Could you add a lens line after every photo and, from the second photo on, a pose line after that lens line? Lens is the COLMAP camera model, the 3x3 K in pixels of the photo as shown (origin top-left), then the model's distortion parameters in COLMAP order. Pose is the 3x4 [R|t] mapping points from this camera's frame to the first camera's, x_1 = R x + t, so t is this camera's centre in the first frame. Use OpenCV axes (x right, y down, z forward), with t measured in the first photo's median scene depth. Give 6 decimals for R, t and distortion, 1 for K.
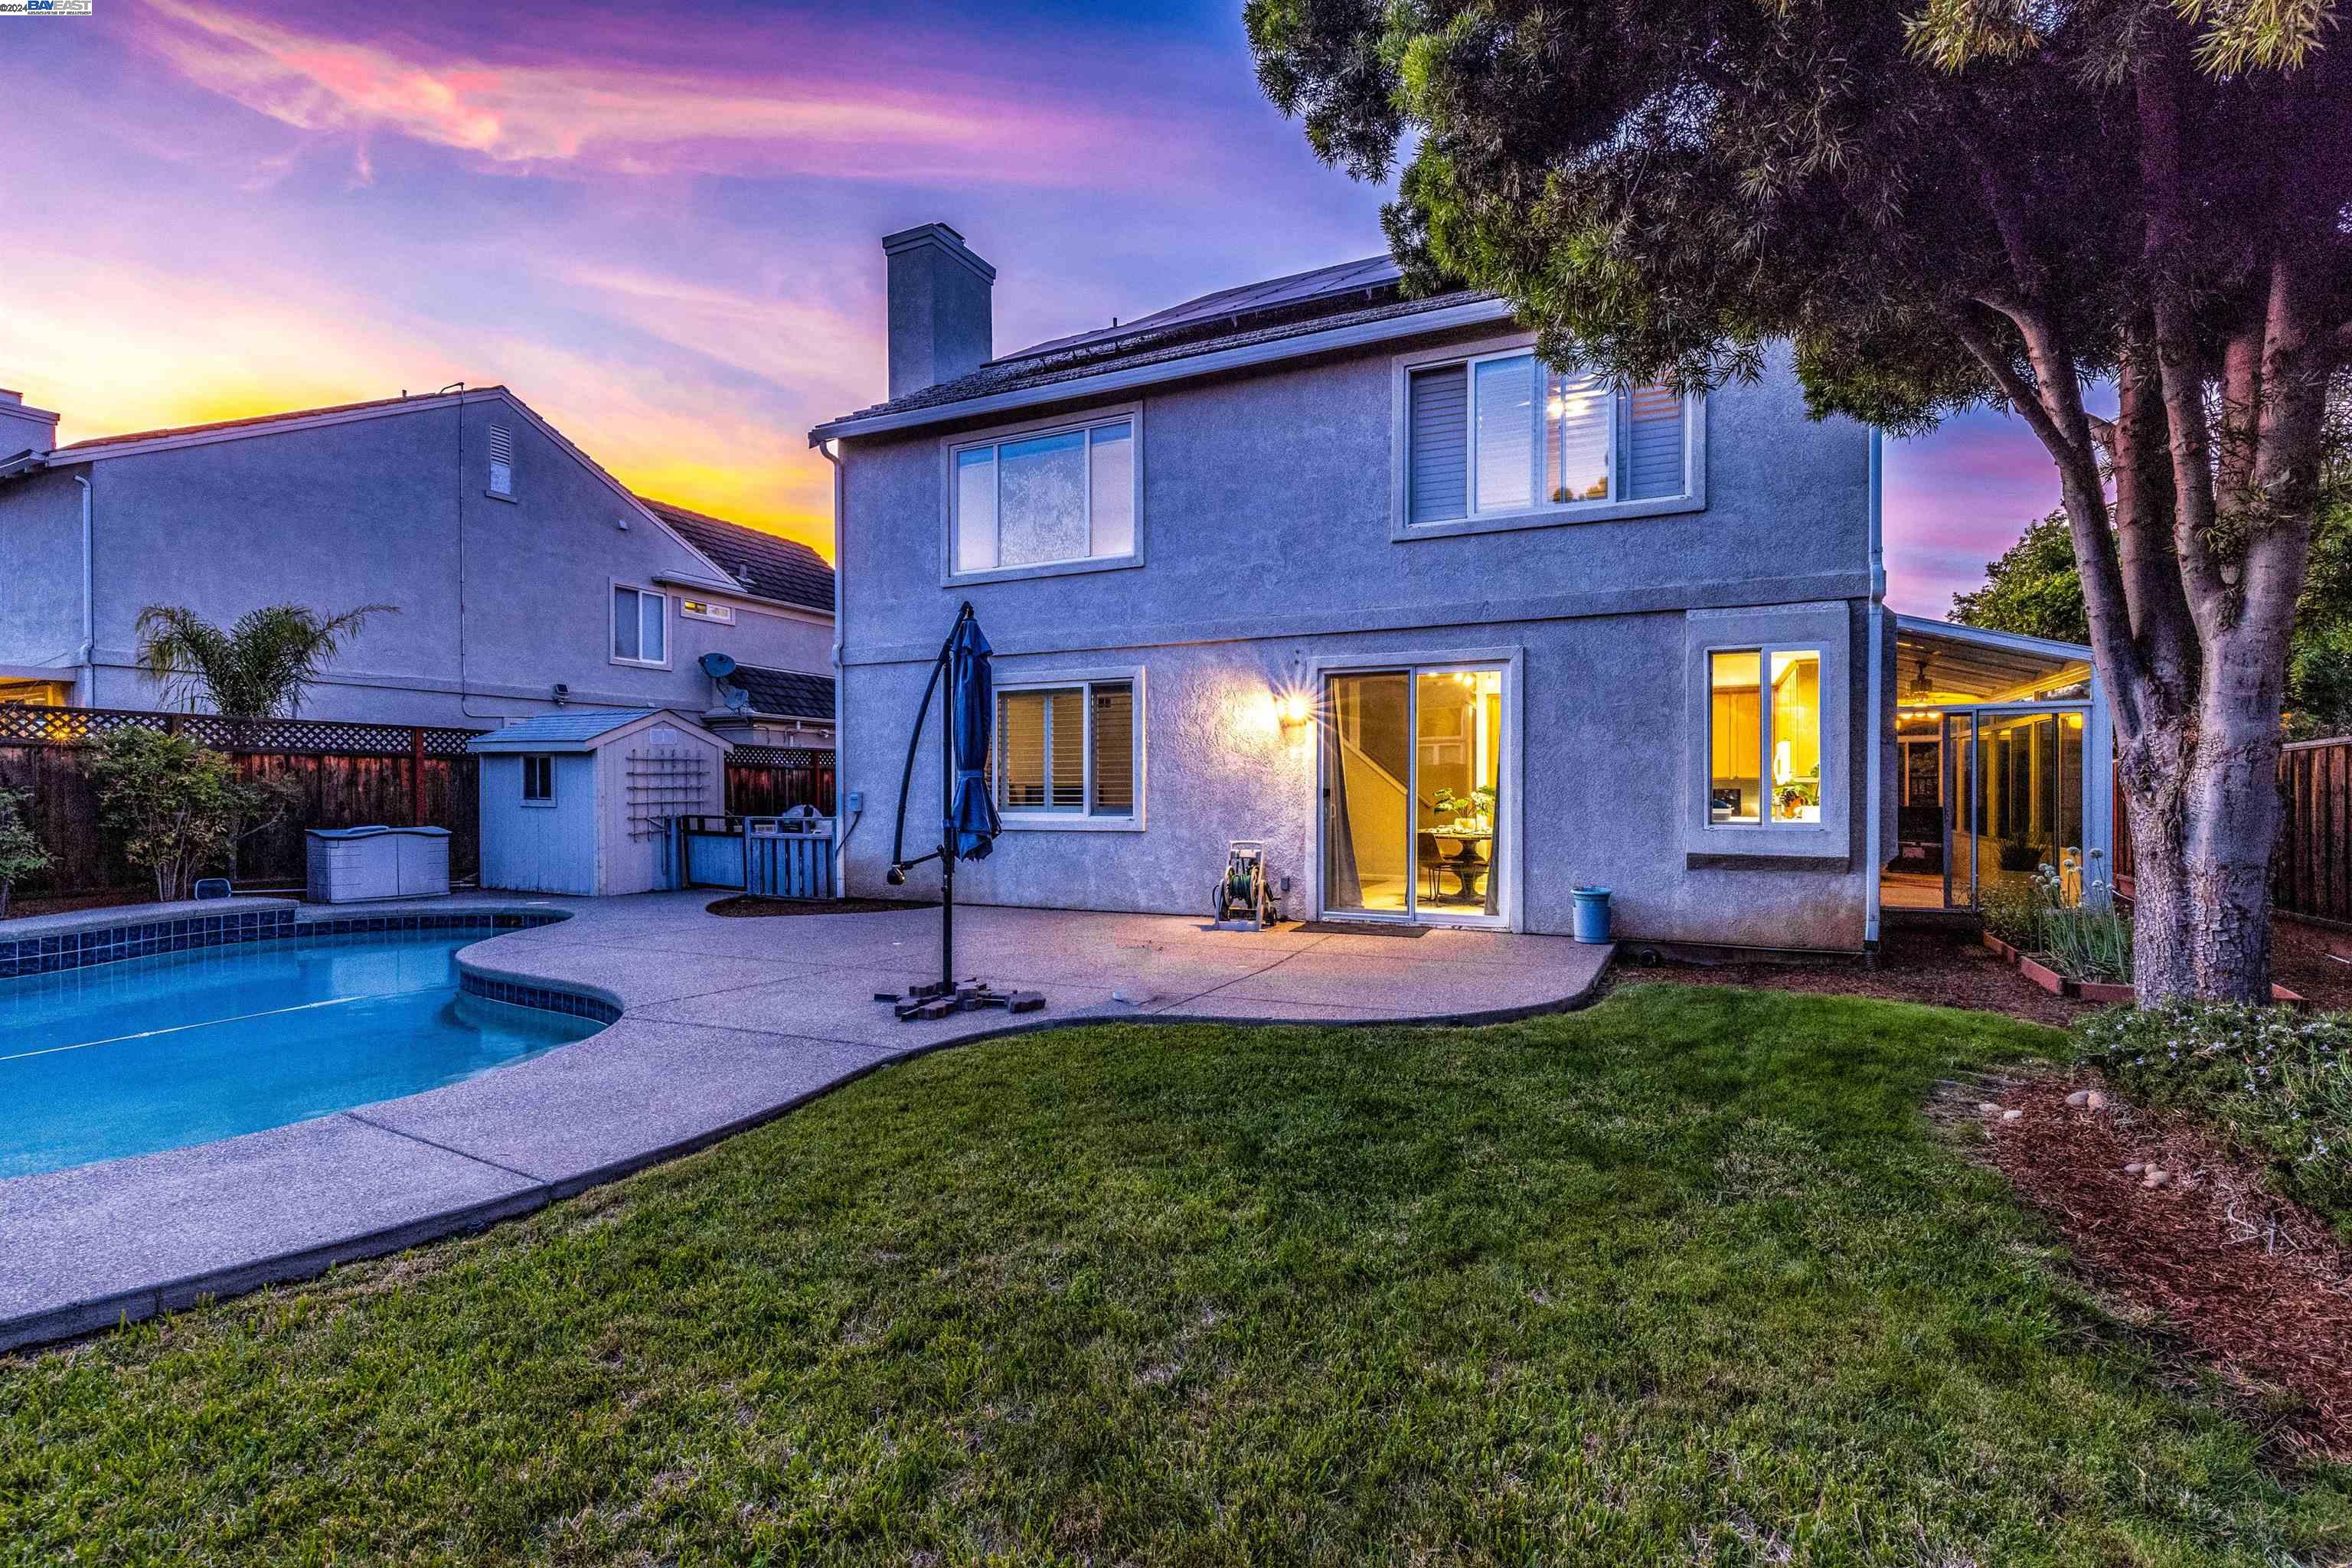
lens RADIAL K [[1054.1, 0, 1180.2], [0, 1054.1, 783.9], [0, 0, 1]] dist [0.011059, -0.001702]
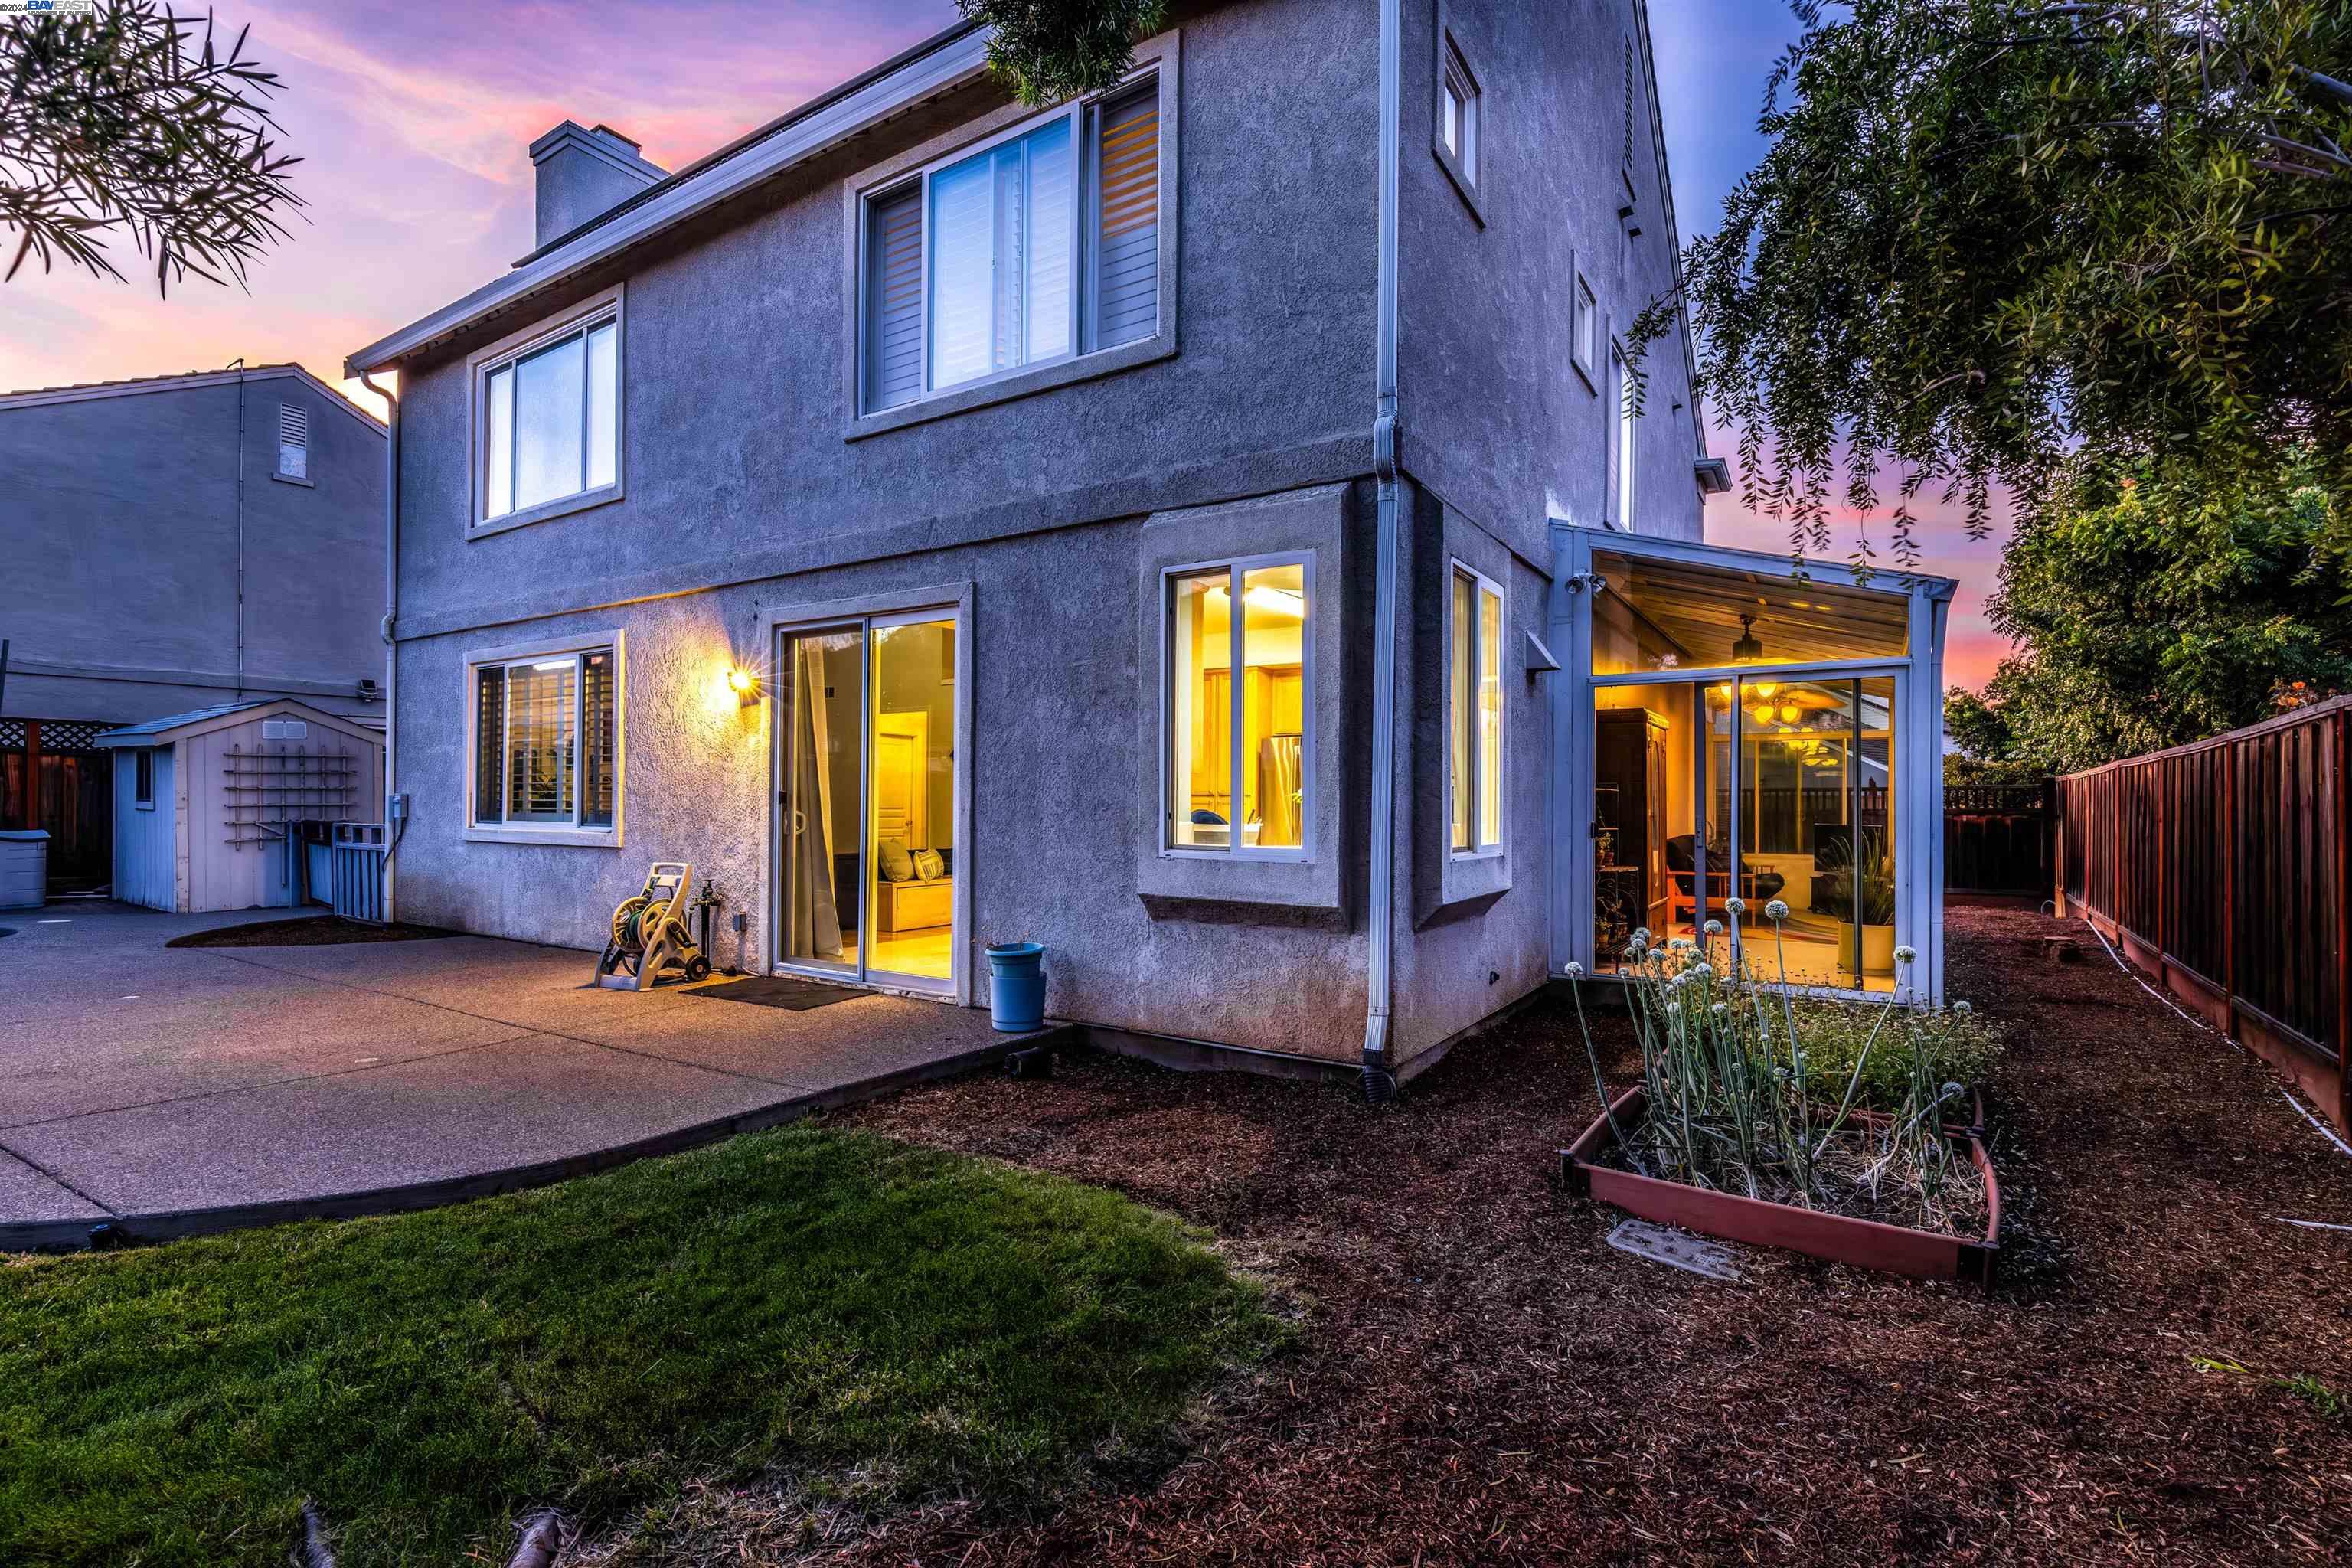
lens RADIAL K [[1054.1, 0, 1176.5], [0, 1054.1, 784.7], [0, 0, 1]] dist [0.011059, -0.001702]
pose [[0.992326, 0.005086, -0.123541, 0.487439], [-0.006189, 0.999944, -0.008539, 0.004292], [0.123491, 0.009238, 0.992303, 0.314790]]
